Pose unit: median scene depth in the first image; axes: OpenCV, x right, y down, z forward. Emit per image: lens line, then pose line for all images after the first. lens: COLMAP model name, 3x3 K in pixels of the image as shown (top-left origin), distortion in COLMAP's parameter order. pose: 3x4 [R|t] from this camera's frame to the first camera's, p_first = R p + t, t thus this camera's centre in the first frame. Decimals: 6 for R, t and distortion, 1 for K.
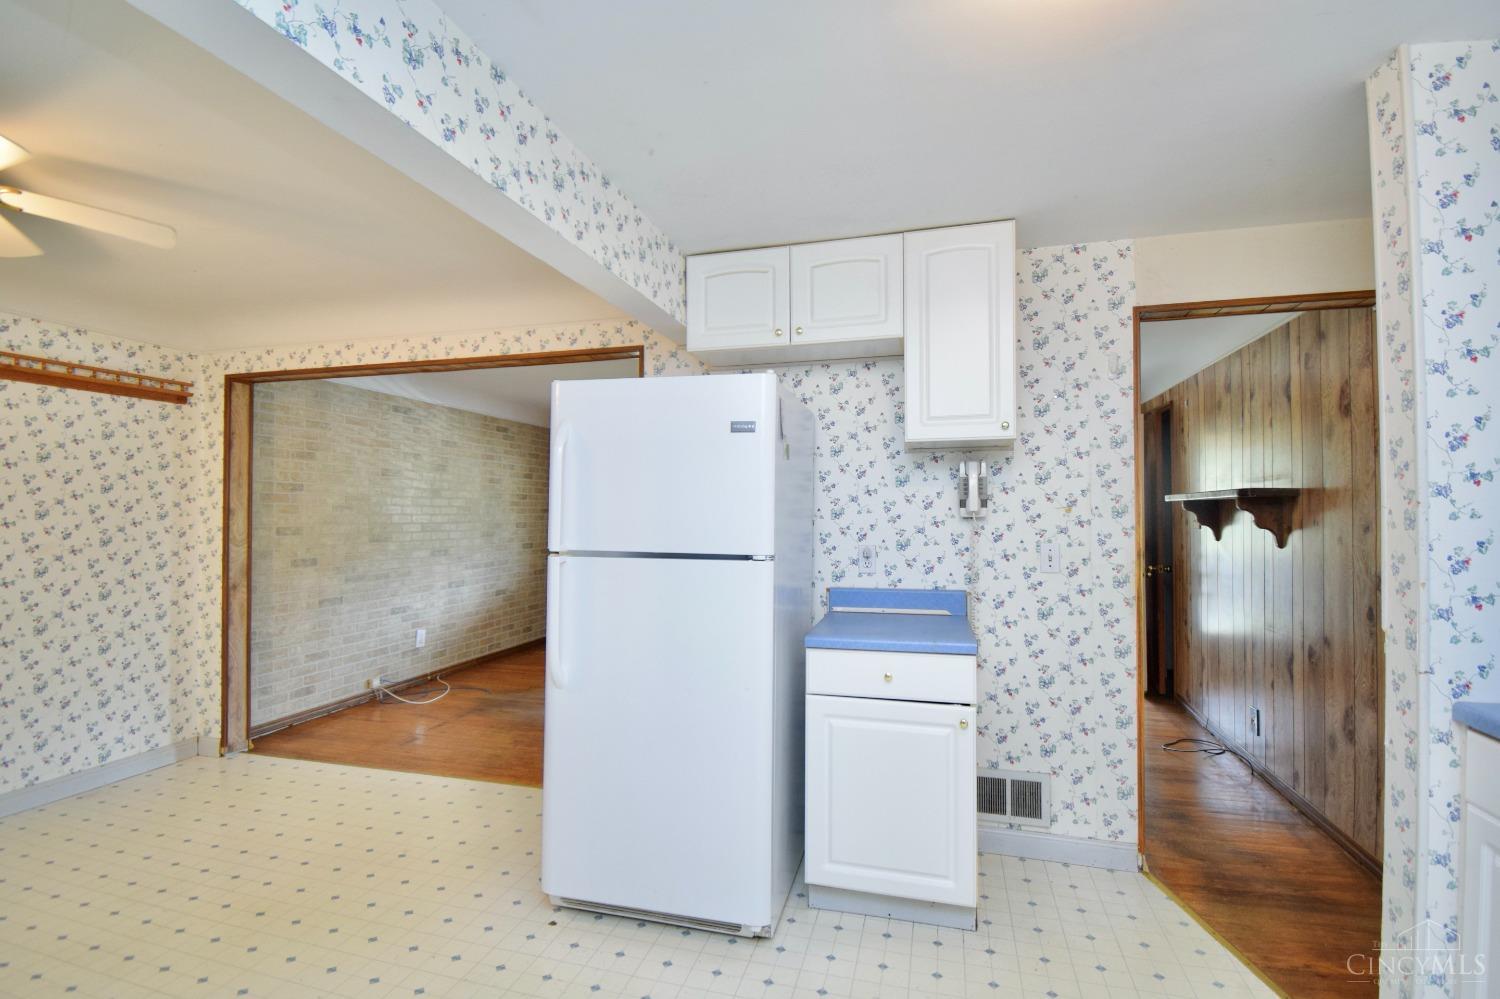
lens RADIAL K [[676.8, 0, 761.4], [0, 676.8, 498.8], [0, 0, 1]] dist [0.009434, -0.011819]
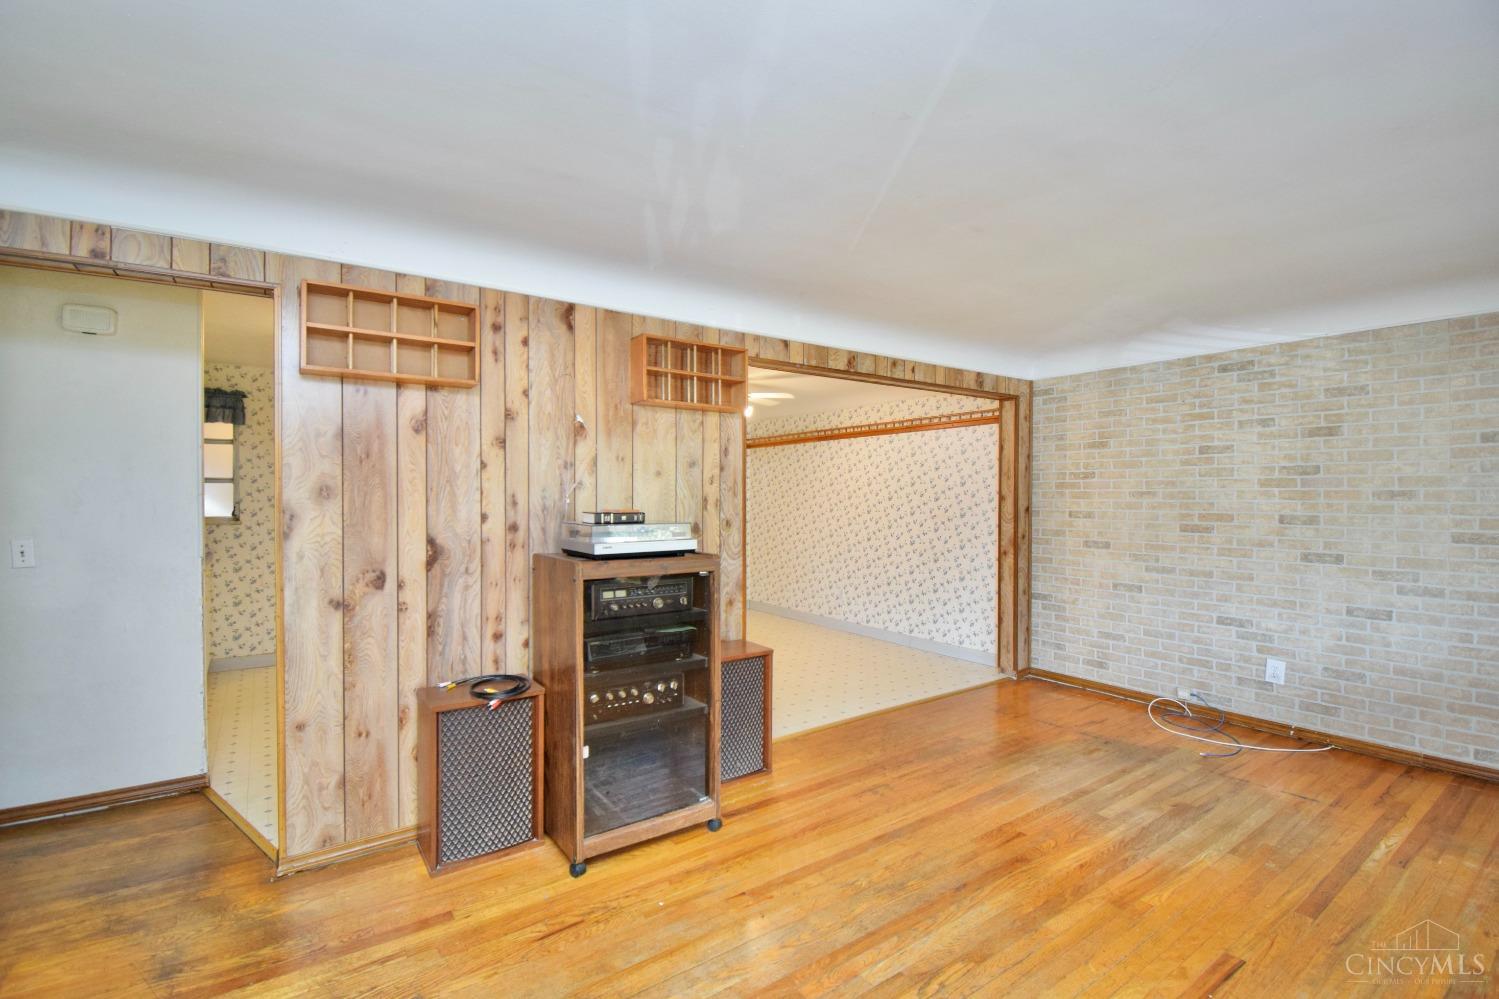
lens RADIAL K [[676.3, 0, 756.3], [0, 676.3, 500.1], [0, 0, 1]] dist [0.009434, -0.011819]
pose [[-0.625268, -0.006657, -0.780382, 0.487747], [0.006485, 0.999885, -0.013725, 0.033831], [0.780383, -0.013643, -0.625152, 1.208500]]
